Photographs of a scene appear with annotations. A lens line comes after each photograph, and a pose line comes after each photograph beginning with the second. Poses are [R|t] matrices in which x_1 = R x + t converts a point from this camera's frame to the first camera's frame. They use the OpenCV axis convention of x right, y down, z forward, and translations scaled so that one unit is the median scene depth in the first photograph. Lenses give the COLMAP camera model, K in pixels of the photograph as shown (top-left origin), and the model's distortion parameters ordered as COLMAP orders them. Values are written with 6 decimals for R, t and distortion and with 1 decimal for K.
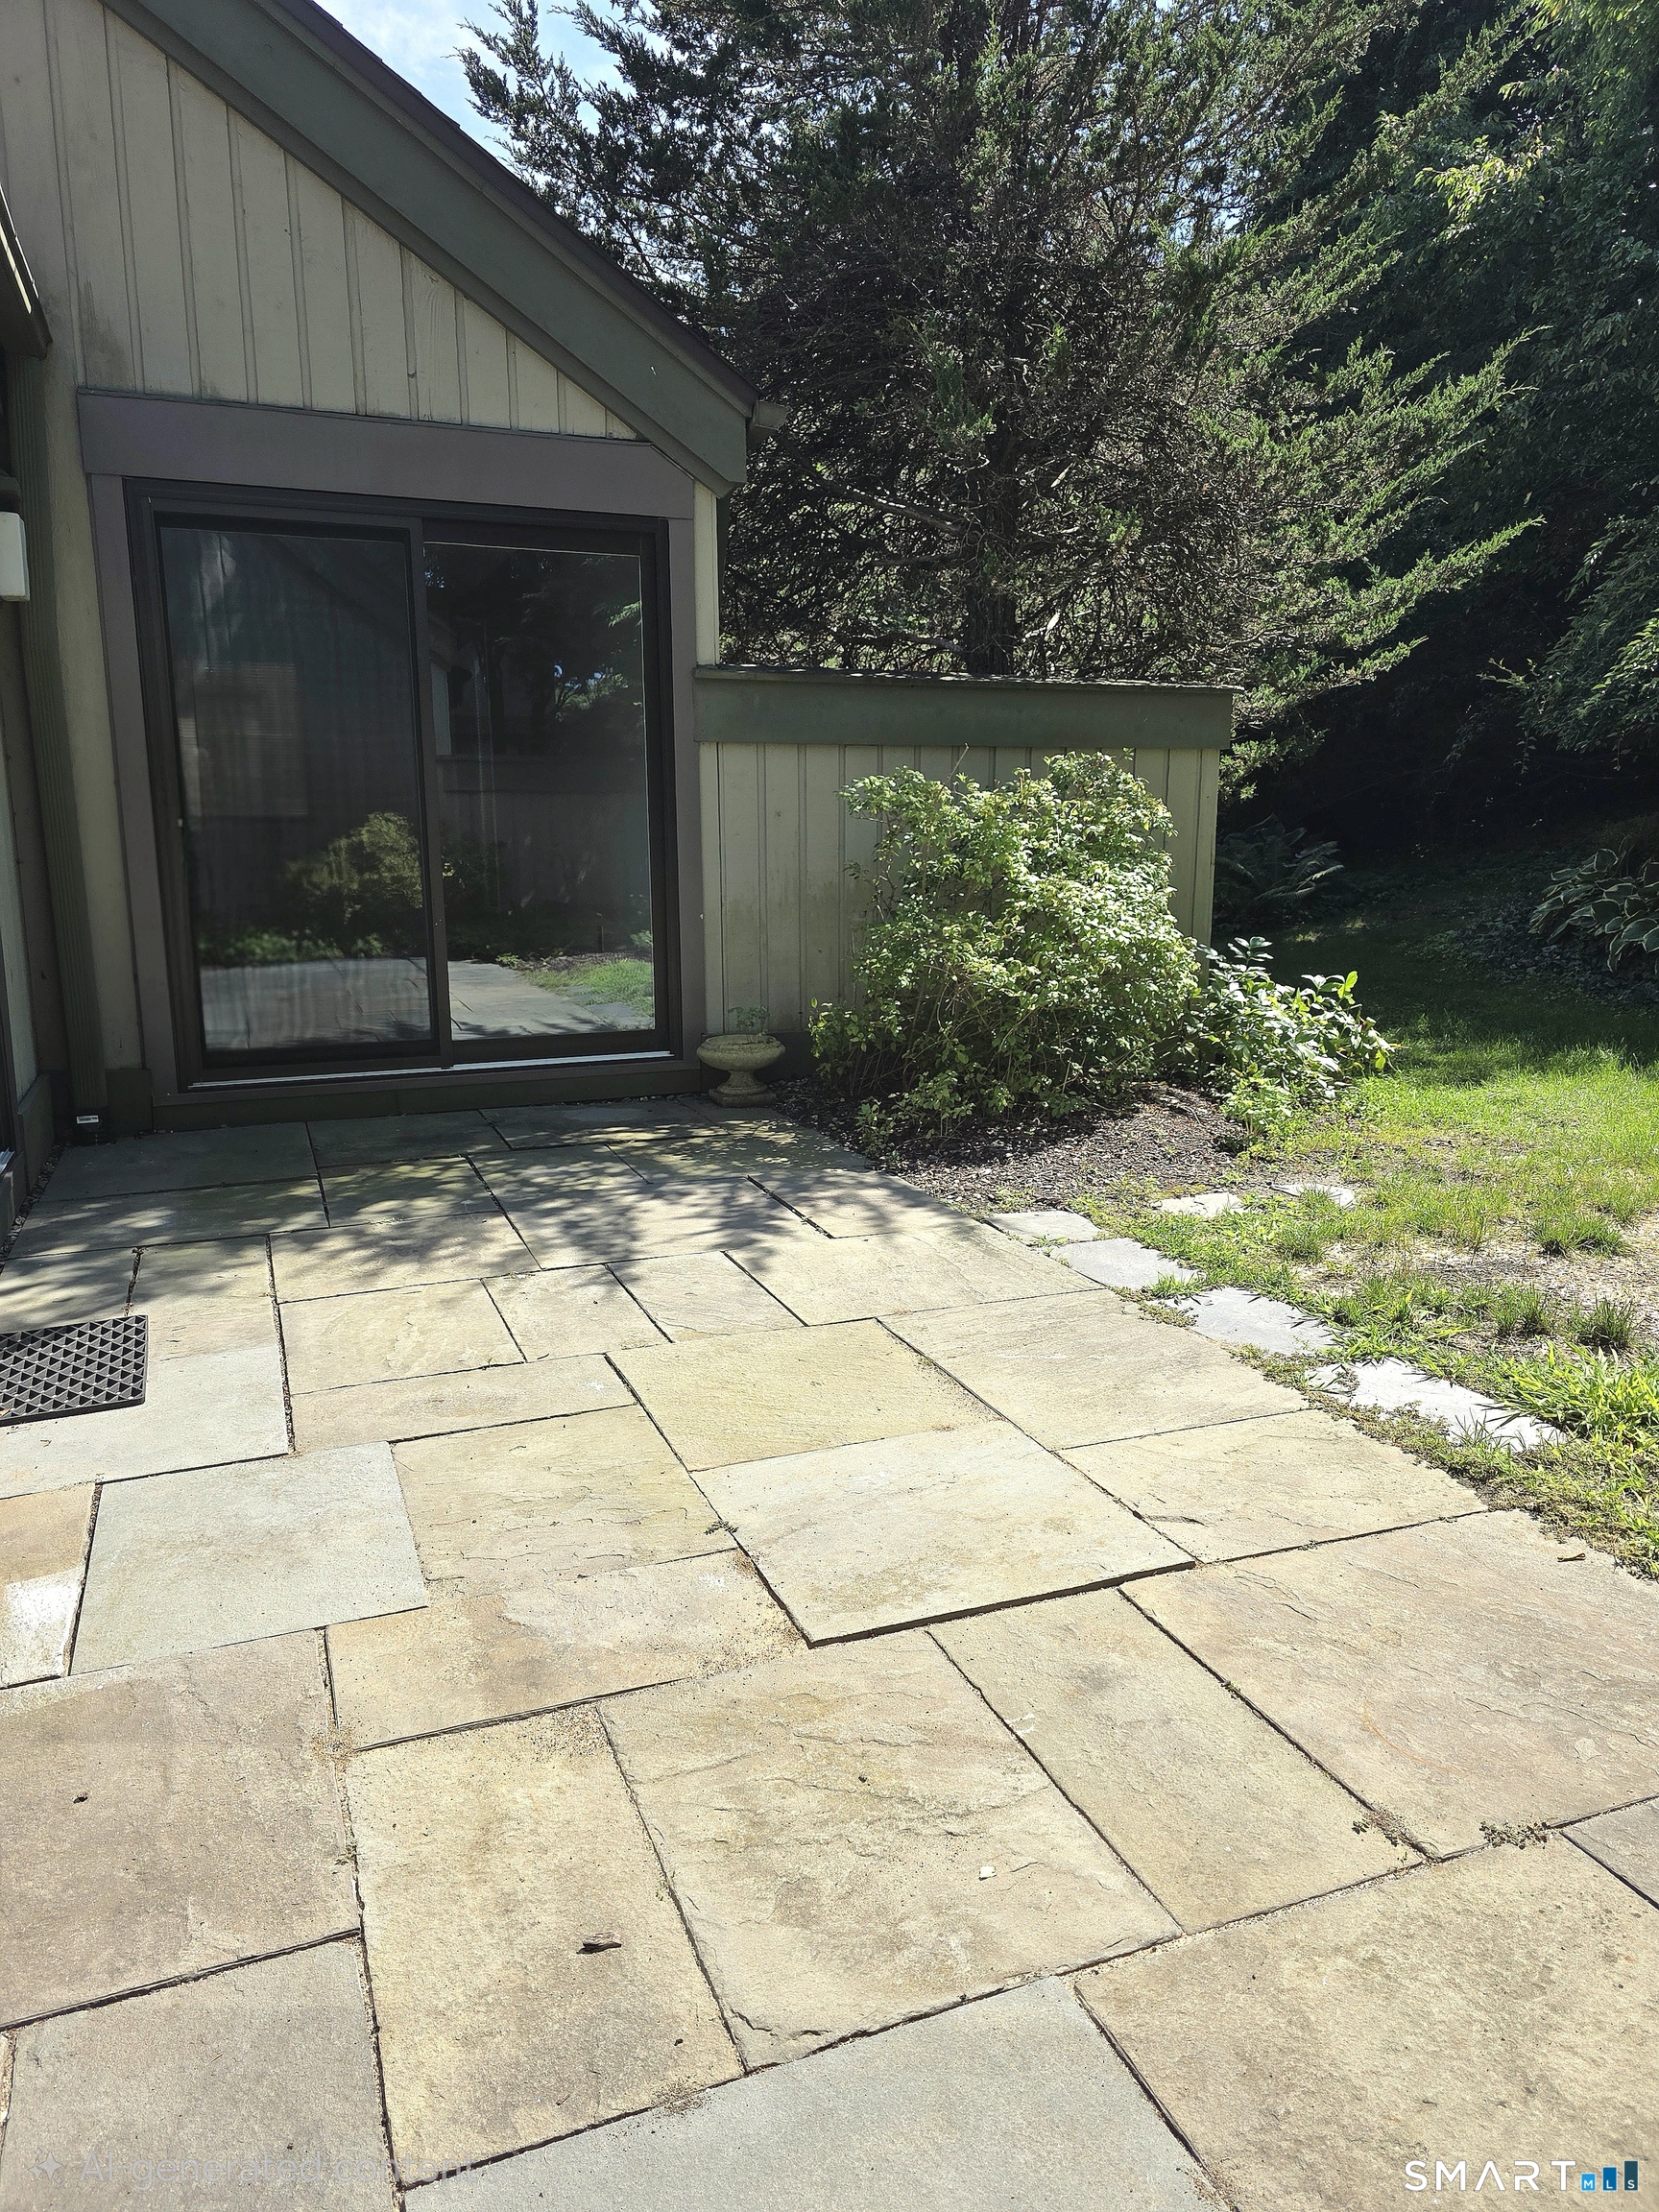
lens RADIAL K [[1482.6, 0, 831.8], [0, 1482.6, 1103.0], [0, 0, 1]] dist [0.059676, -0.057121]
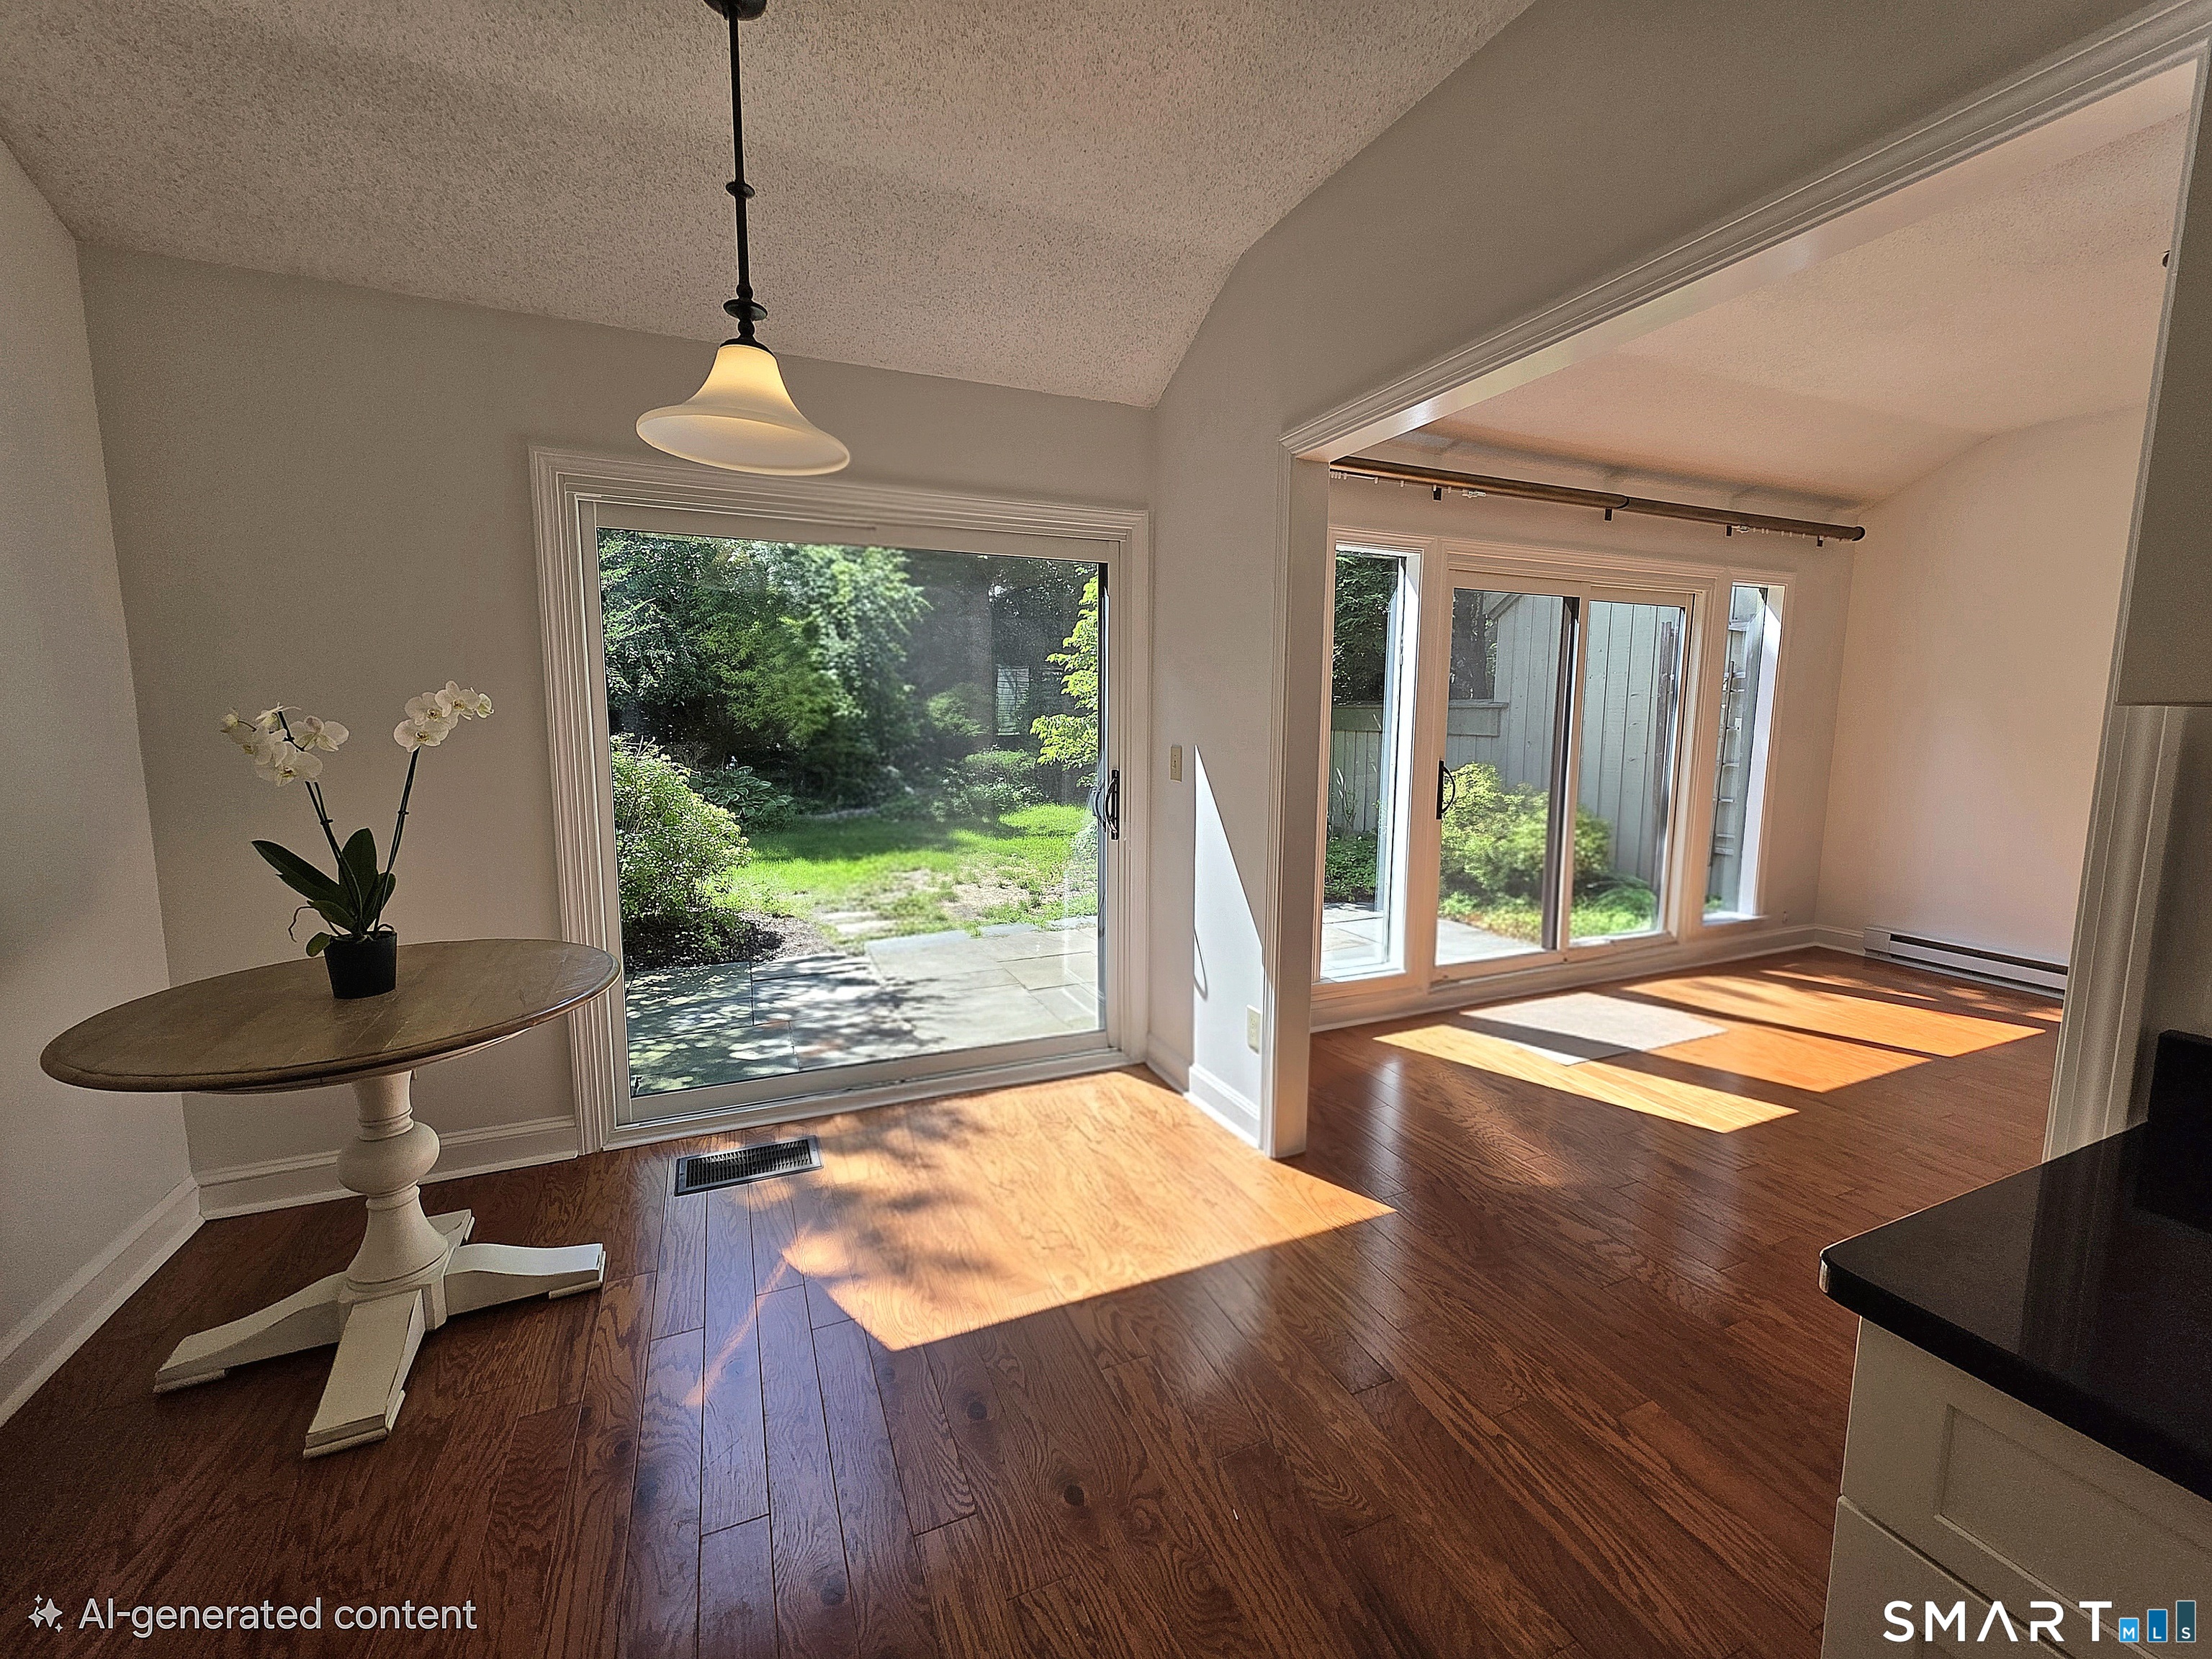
lens RADIAL K [[883.6, 0, 1101.7], [0, 883.6, 824.5], [0, 0, 1]] dist [-0.002001, 0.000876]
pose [[-0.023305, -0.133011, 0.990841, -1.384316], [0.188843, 0.972681, 0.135015, -0.254720], [-0.981731, 0.190260, 0.002450, 0.685509]]
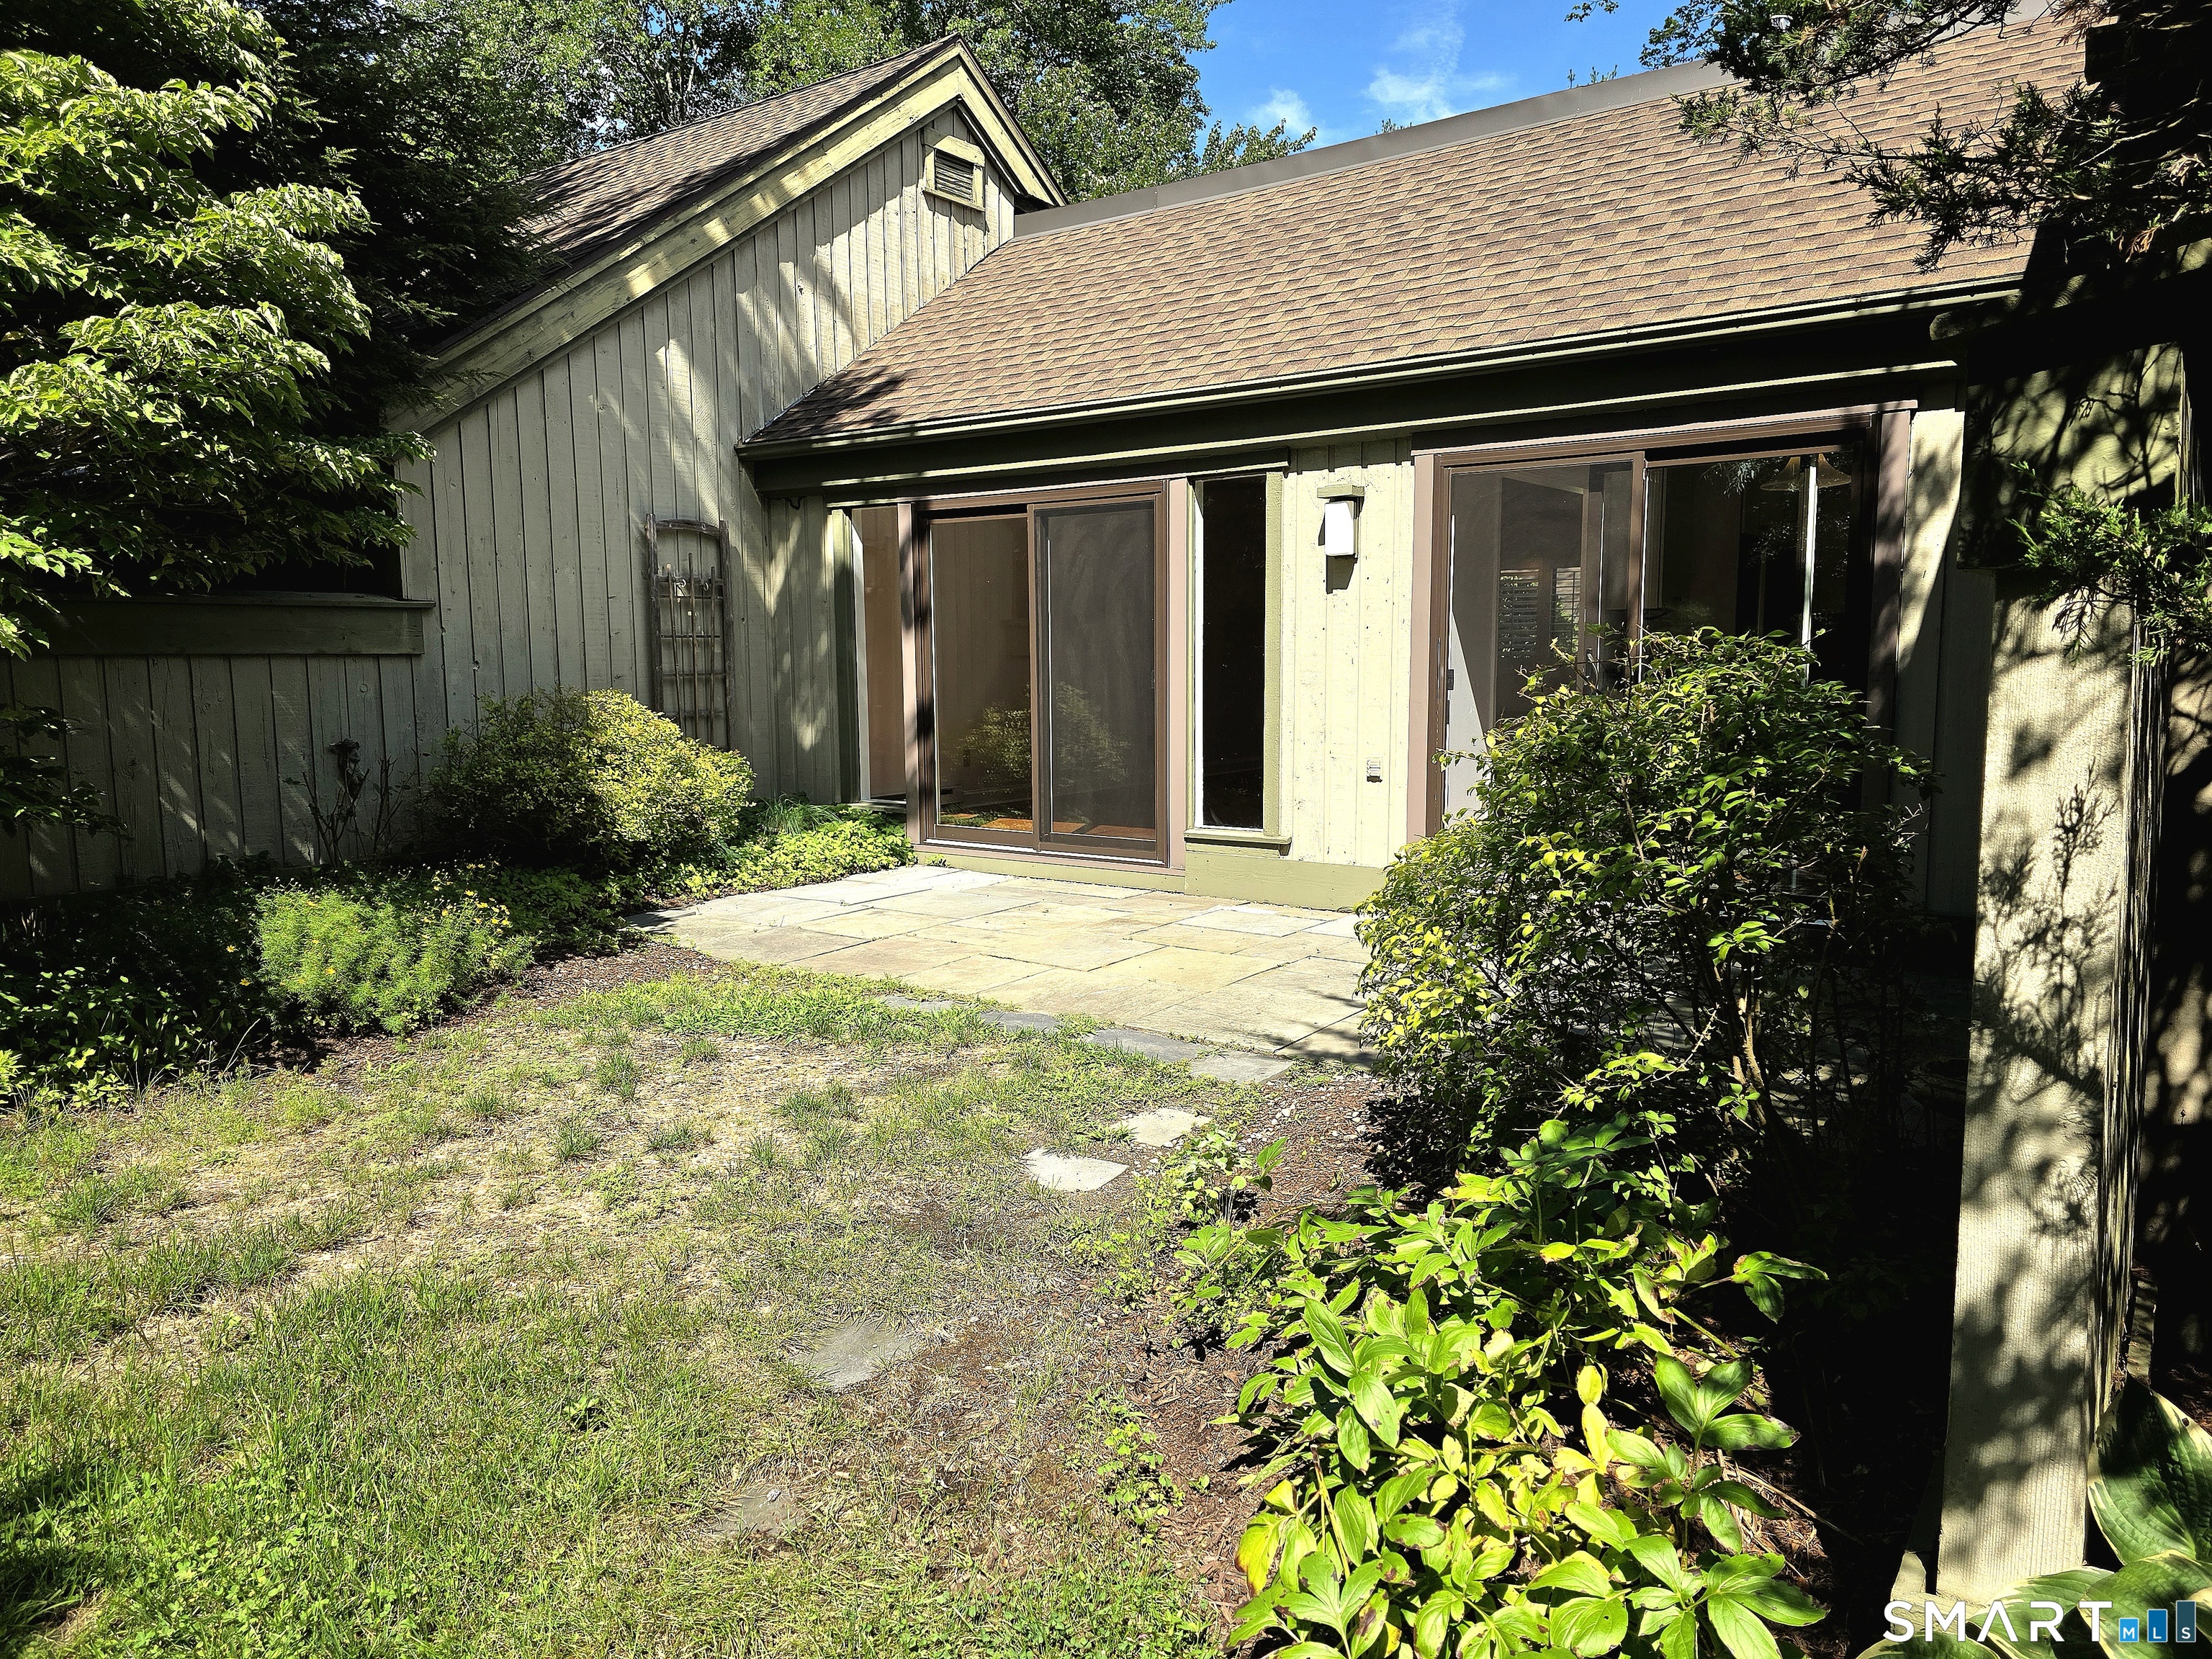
lens RADIAL K [[1482.6, 0, 1108.0], [0, 1482.6, 821.4], [0, 0, 1]] dist [0.059676, -0.057121]
pose [[-0.845849, 0.066373, -0.529277, 0.934823], [-0.095237, 0.957495, 0.272274, -0.452097], [0.524851, 0.280710, -0.803575, 2.047261]]
